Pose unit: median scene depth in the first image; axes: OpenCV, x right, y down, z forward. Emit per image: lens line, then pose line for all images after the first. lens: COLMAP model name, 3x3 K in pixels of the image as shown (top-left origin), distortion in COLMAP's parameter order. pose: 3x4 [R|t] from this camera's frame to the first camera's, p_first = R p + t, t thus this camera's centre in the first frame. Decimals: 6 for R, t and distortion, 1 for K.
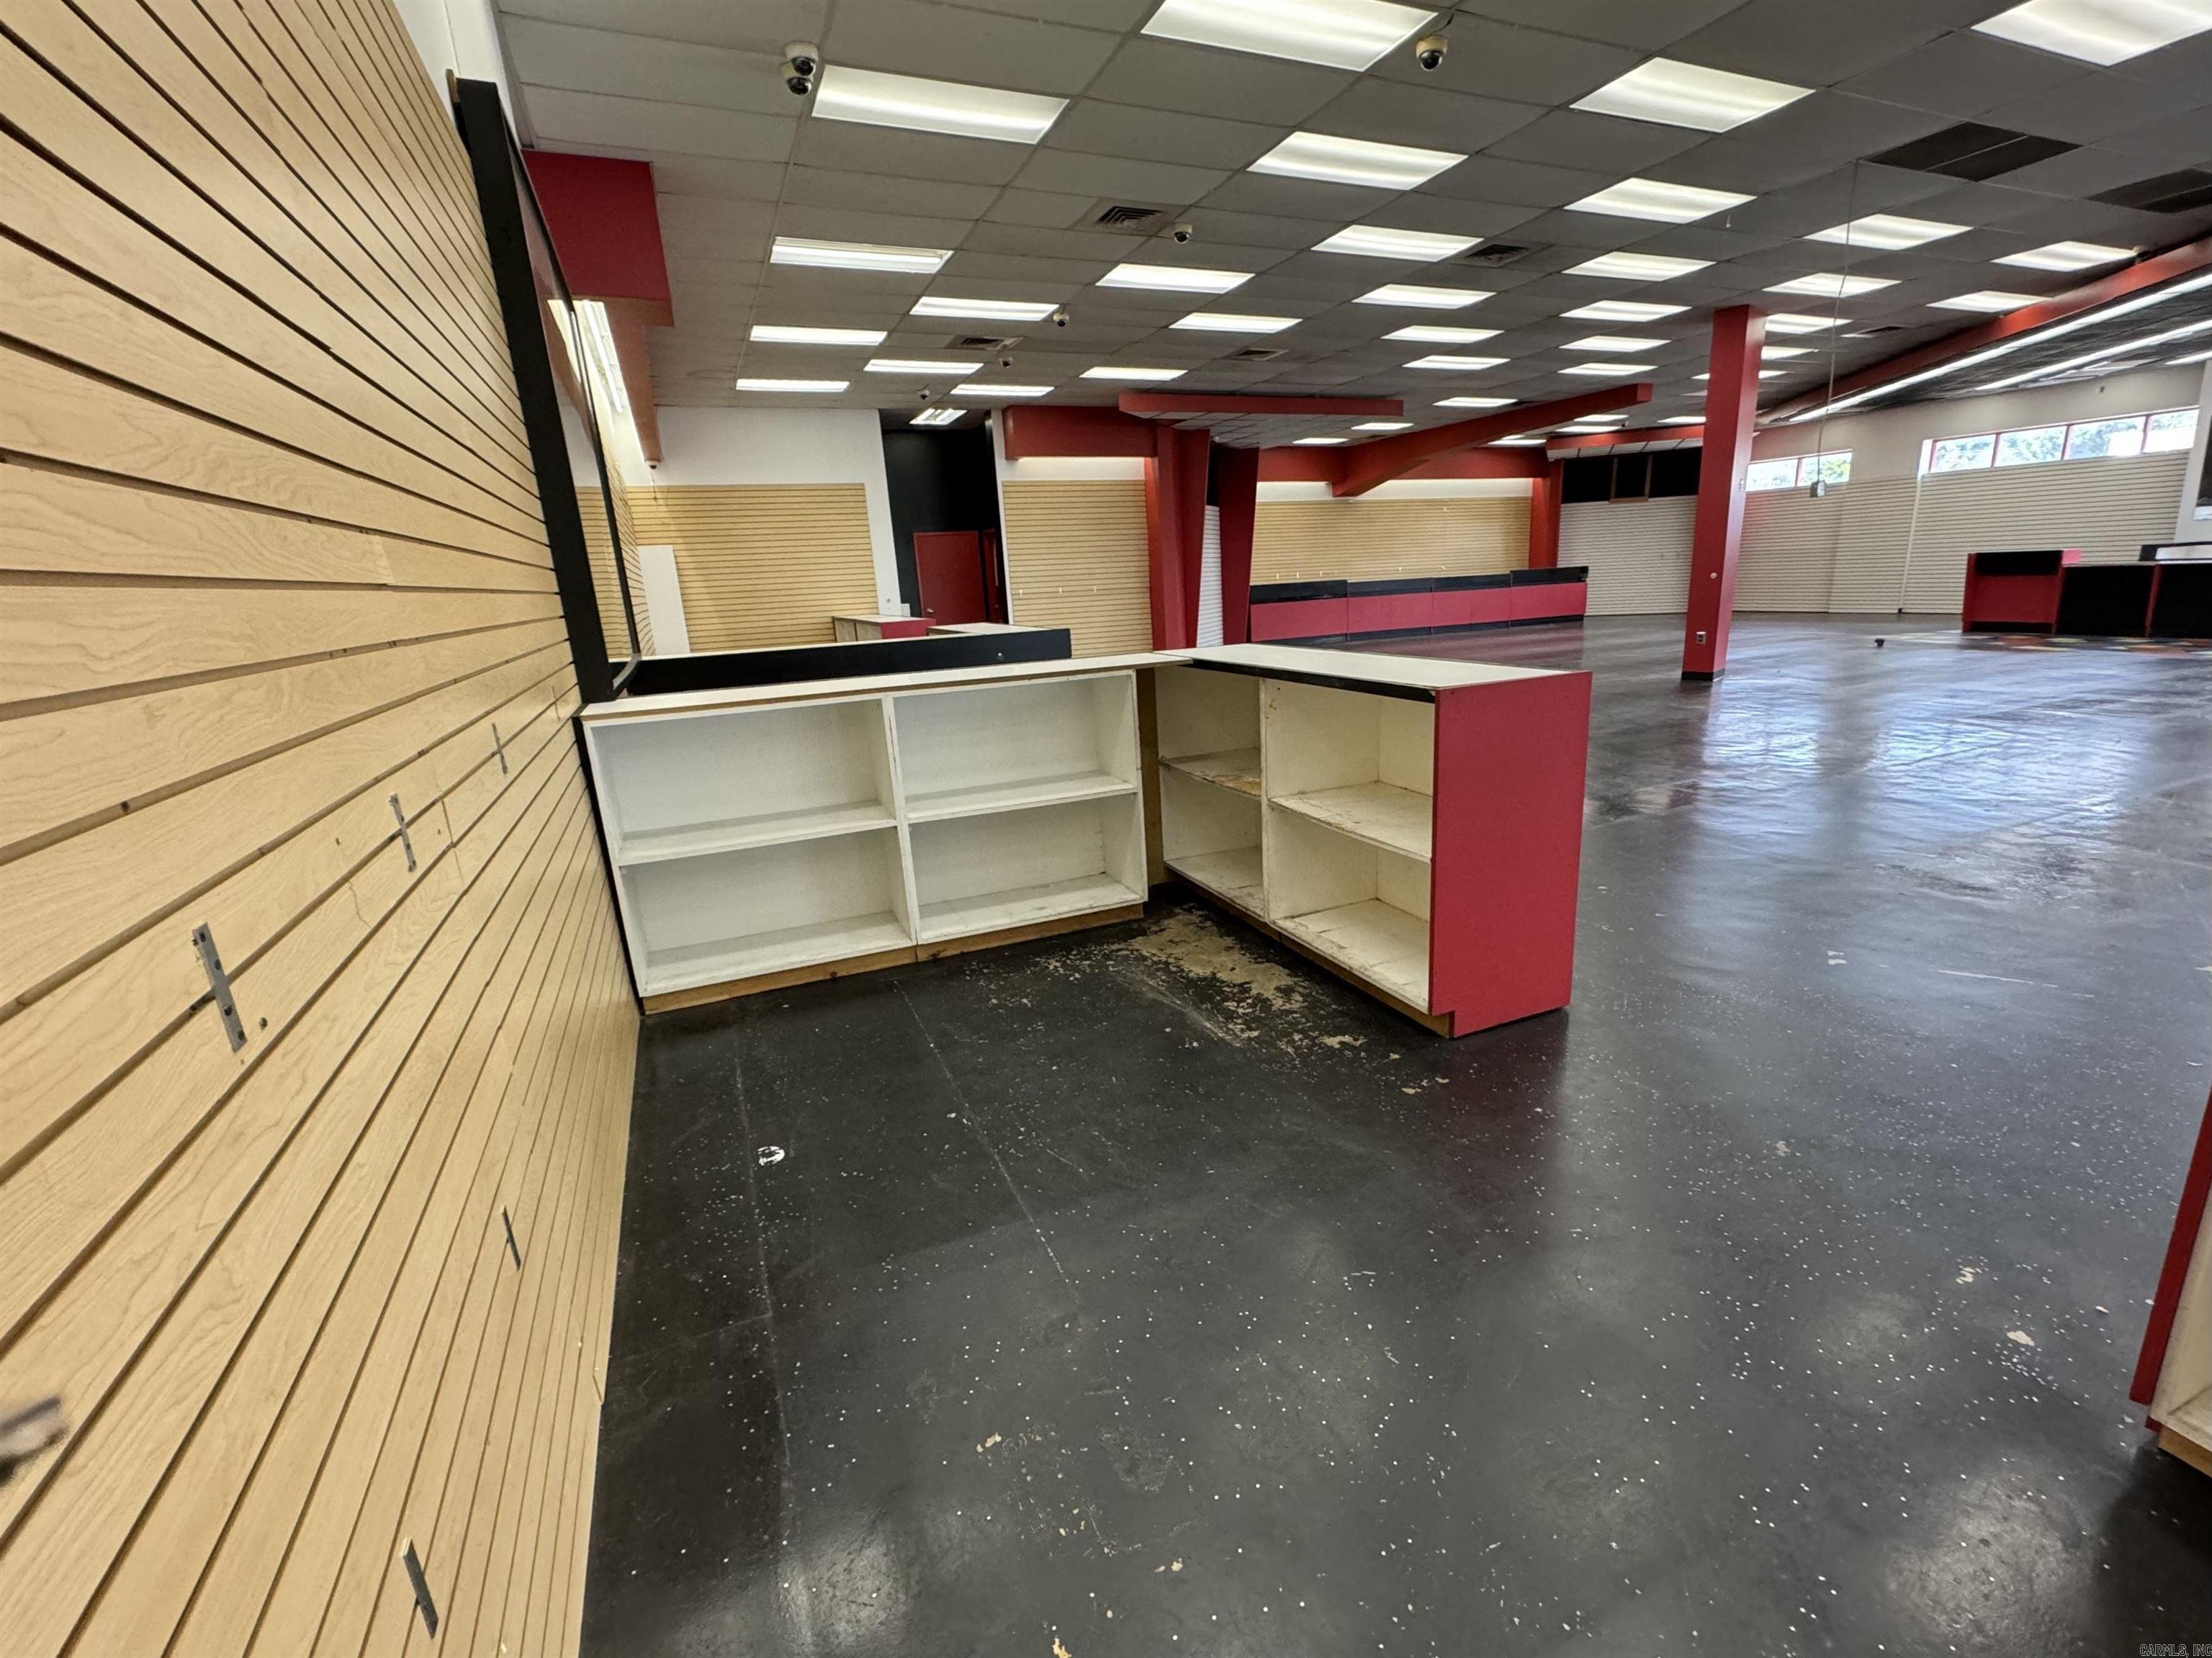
lens RADIAL K [[973.1, 0, 1105.4], [0, 973.1, 830.9], [0, 0, 1]] dist [0.001232, -0.000451]
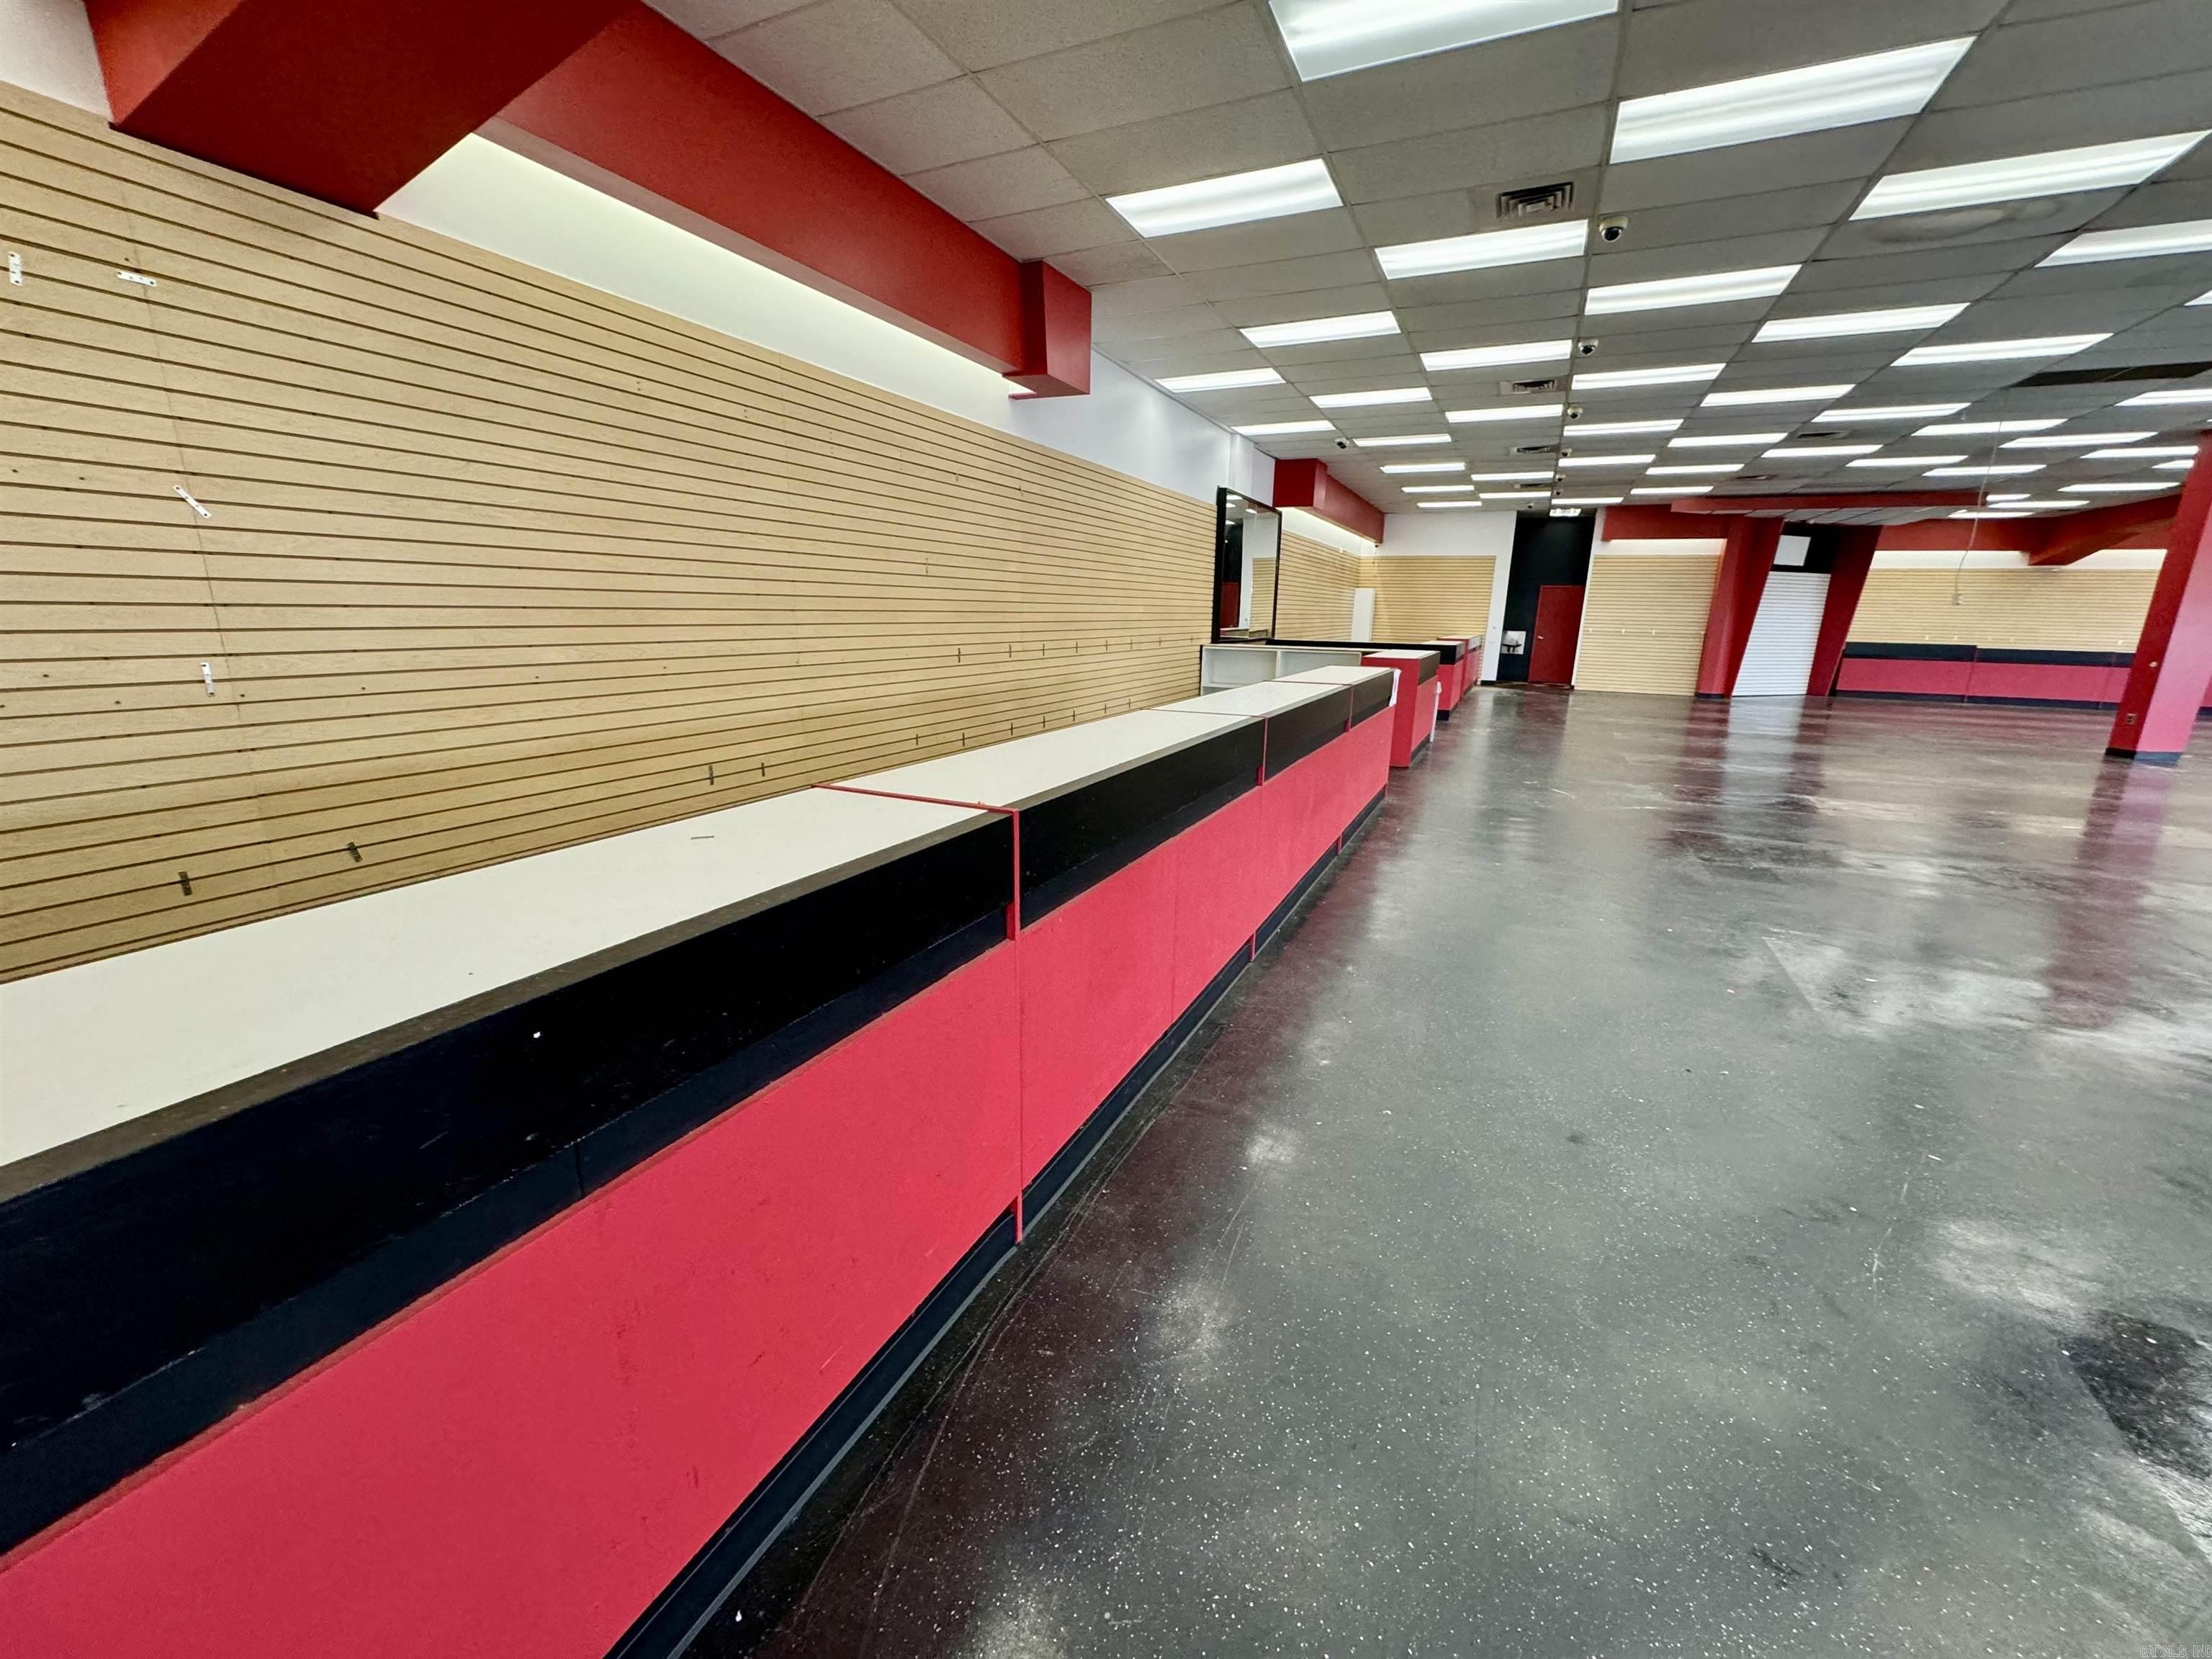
lens RADIAL K [[877.8, 0, 1110.7], [0, 877.8, 827.3], [0, 0, 1]] dist [0.001505, 0.000257]
pose [[0.669885, 0.242001, -0.701919, 0.427974], [-0.240352, 0.965165, 0.103378, 0.077914], [0.702485, 0.099456, 0.704715, -0.409782]]
